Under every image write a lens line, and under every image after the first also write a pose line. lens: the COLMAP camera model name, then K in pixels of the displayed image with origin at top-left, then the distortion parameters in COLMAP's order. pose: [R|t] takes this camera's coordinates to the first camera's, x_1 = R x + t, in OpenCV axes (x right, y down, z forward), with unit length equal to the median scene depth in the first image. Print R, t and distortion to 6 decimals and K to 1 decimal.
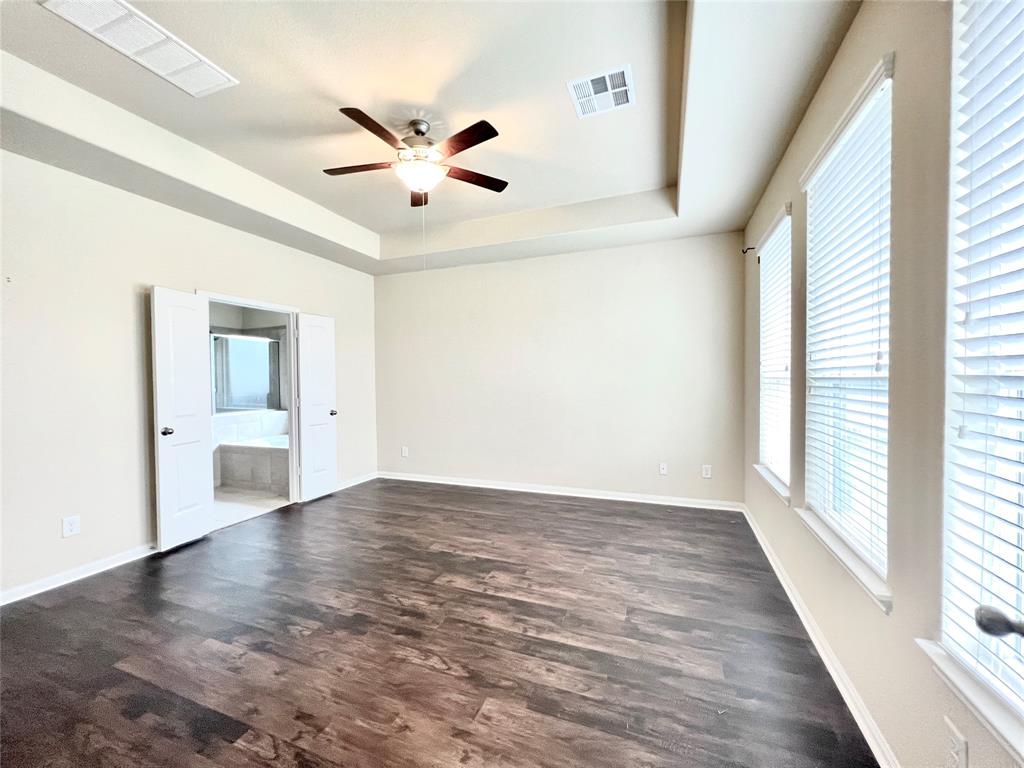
lens RADIAL K [[411.8, 0, 513.5], [0, 411.8, 385.8], [0, 0, 1]] dist [-0.000423, 0.000029]
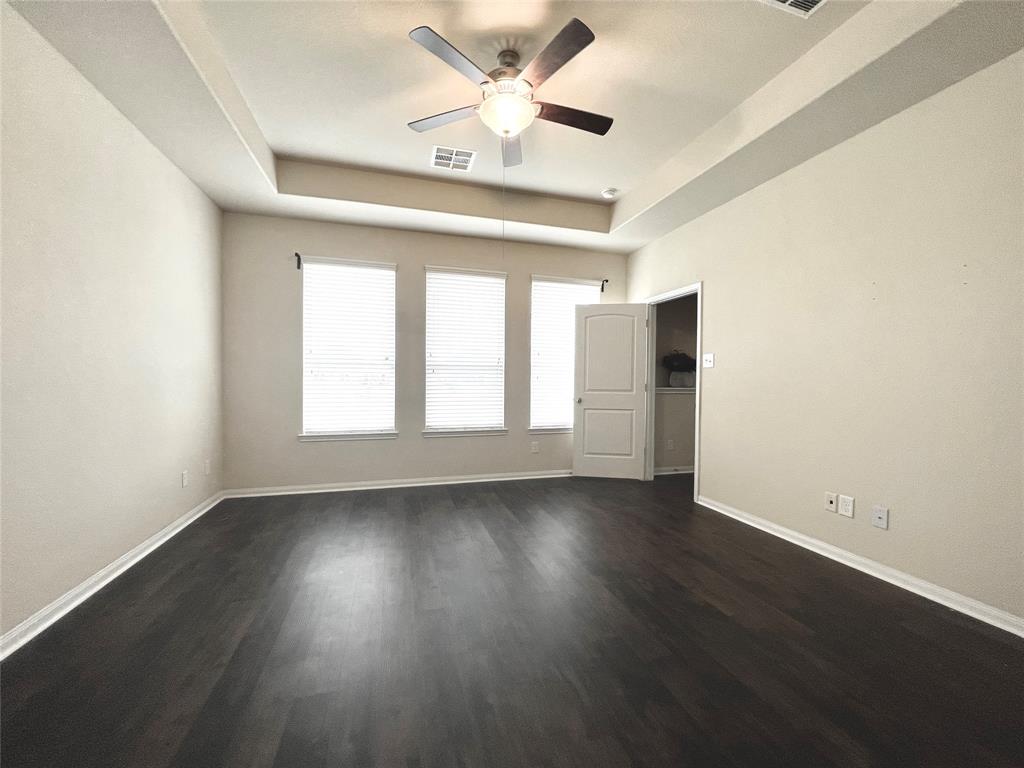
lens RADIAL K [[411.8, 0, 513.5], [0, 411.8, 385.8], [0, 0, 1]] dist [-0.000423, 0.000029]
pose [[-0.616631, -0.004225, 0.787241, -1.079800], [0.016041, 0.999711, 0.017930, 0.052256], [-0.787089, 0.023685, -0.616384, 1.804075]]
